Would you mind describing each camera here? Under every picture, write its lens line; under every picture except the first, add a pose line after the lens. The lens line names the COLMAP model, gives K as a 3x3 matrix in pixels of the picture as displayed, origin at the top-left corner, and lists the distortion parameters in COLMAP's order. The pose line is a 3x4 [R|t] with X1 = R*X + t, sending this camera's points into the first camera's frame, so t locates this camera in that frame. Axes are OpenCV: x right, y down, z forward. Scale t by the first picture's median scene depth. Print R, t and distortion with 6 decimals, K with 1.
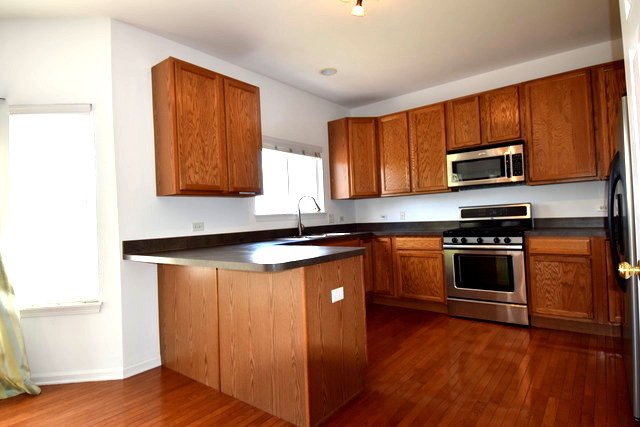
lens RADIAL K [[348.2, 0, 318.6], [0, 348.2, 211.8], [0, 0, 1]] dist [0.005164, -0.024247]
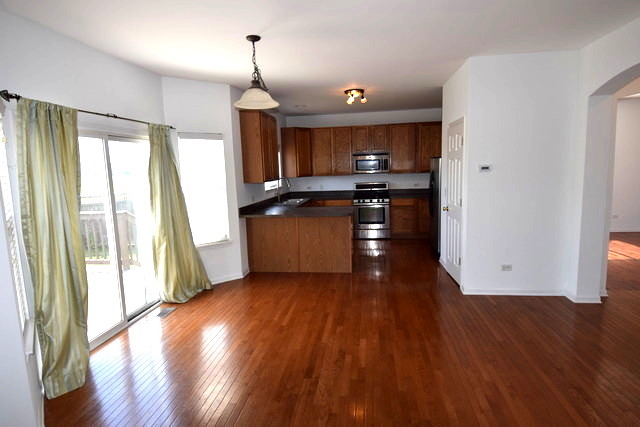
lens RADIAL K [[348.2, 0, 322.2], [0, 348.2, 213.6], [0, 0, 1]] dist [0.005164, -0.024247]
pose [[0.859828, -0.050971, 0.508033, -0.796609], [-0.013401, 0.992409, 0.122250, -0.087270], [-0.510407, -0.111922, 0.852618, -0.596880]]
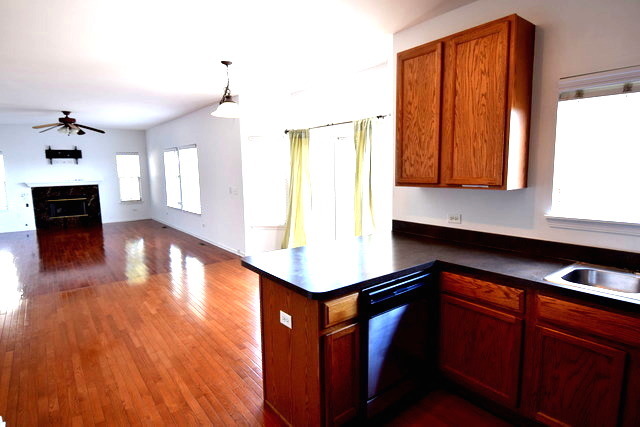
lens RADIAL K [[348.2, 0, 322.5], [0, 348.2, 212.0], [0, 0, 1]] dist [0.005164, -0.024247]
pose [[-0.220702, 0.155217, -0.962911, 0.471834], [0.035074, 0.987880, 0.151203, -0.098527], [0.974710, -0.000402, -0.223471, 0.689700]]
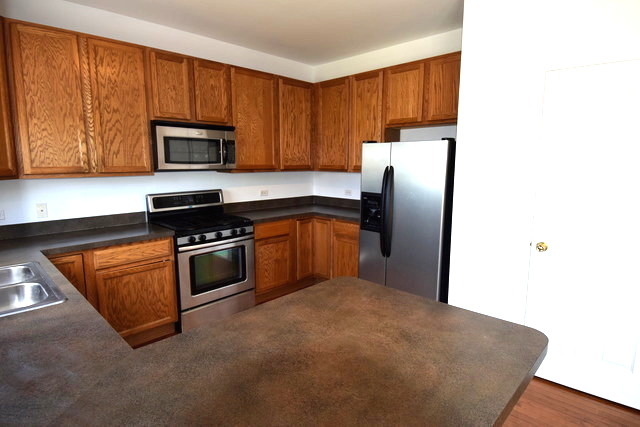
lens RADIAL K [[348.2, 0, 322.4], [0, 348.2, 212.7], [0, 0, 1]] dist [0.005164, -0.024247]
pose [[0.075877, -0.101576, 0.991930, -0.367866], [-0.016953, 0.994523, 0.103138, -0.066207], [-0.996973, -0.024642, 0.073739, 0.628494]]
